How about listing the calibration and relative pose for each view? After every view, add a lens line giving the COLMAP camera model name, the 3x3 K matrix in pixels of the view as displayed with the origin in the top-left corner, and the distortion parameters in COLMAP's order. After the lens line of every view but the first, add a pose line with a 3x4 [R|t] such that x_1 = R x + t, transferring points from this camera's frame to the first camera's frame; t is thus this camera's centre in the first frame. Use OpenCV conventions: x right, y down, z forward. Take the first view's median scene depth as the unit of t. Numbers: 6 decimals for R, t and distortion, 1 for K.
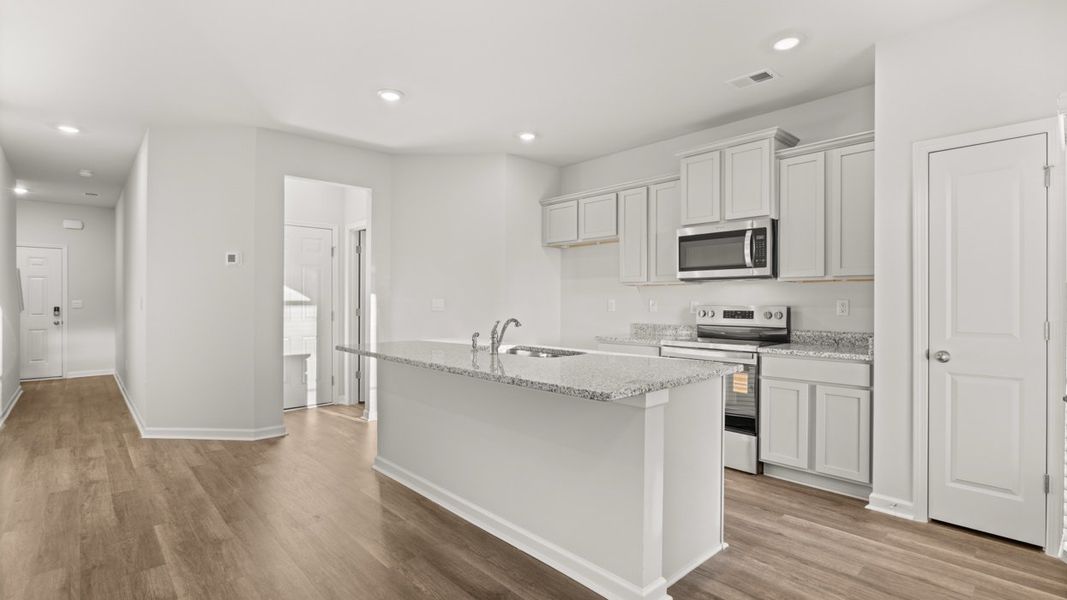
lens RADIAL K [[456.2, 0, 493.0], [0, 456.2, 301.0], [0, 0, 1]] dist [-0.008447, 0.000580]
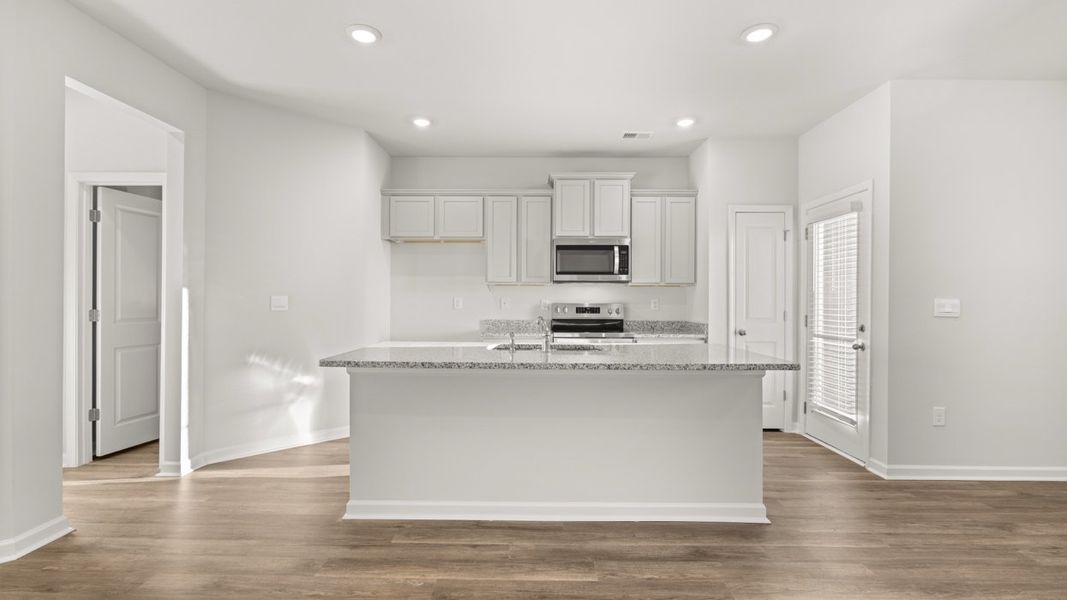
lens RADIAL K [[456.2, 0, 528.2], [0, 456.2, 301.5], [0, 0, 1]] dist [-0.008447, 0.000580]
pose [[0.709781, -0.000239, 0.704423, -0.509657], [-0.003709, 0.999985, 0.004076, 0.000942], [-0.704413, -0.005506, 0.709769, 0.220107]]
